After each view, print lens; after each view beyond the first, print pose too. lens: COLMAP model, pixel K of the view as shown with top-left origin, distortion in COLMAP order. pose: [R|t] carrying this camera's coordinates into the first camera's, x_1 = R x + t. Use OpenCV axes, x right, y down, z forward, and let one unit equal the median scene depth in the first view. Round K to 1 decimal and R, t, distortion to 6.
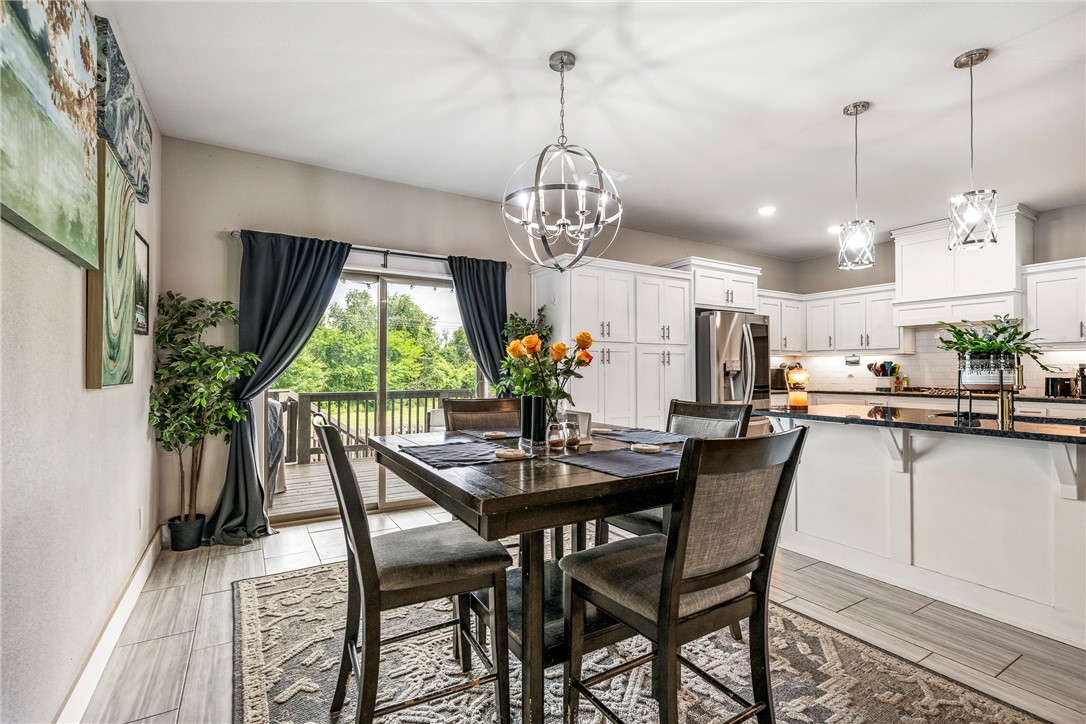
lens RADIAL K [[490.4, 0, 540.3], [0, 490.4, 368.0], [0, 0, 1]] dist [-0.000975, 0.000113]
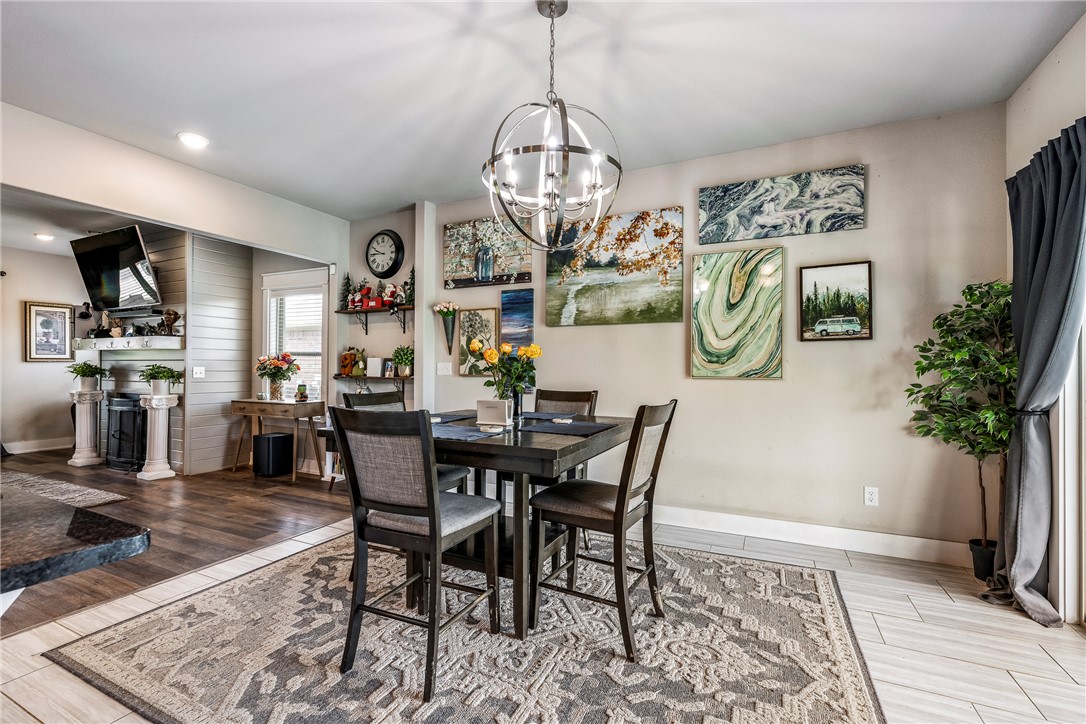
lens RADIAL K [[483.8, 0, 542.7], [0, 483.8, 370.1], [0, 0, 1]] dist [-0.000037, -0.000293]
pose [[-0.841603, -0.002029, -0.540092, 0.306998], [-0.003788, 0.999991, 0.002146, 0.004435], [0.540083, 0.003852, -0.841603, 1.027243]]
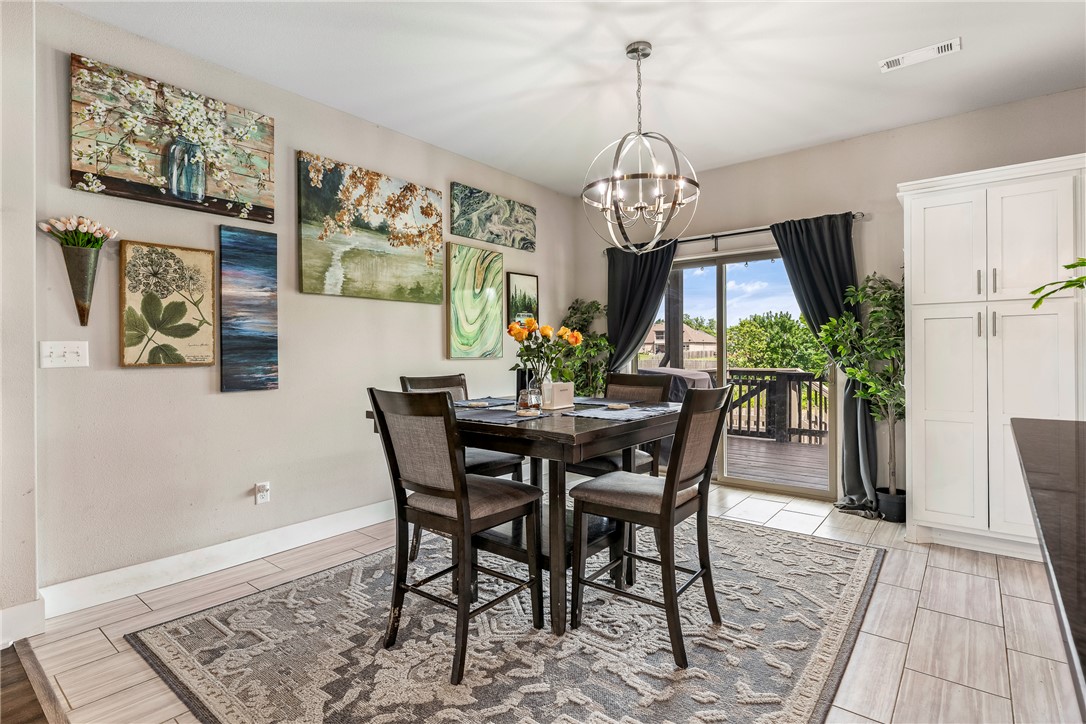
lens RADIAL K [[545.1, 0, 544.3], [0, 545.1, 352.0], [0, 0, 1]] dist [-0.000938, -0.000675]
pose [[0.346550, -0.003445, -0.938025, 0.637347], [0.009182, 0.999958, -0.000280, 0.007220], [0.937987, -0.008516, 0.346567, 0.248084]]
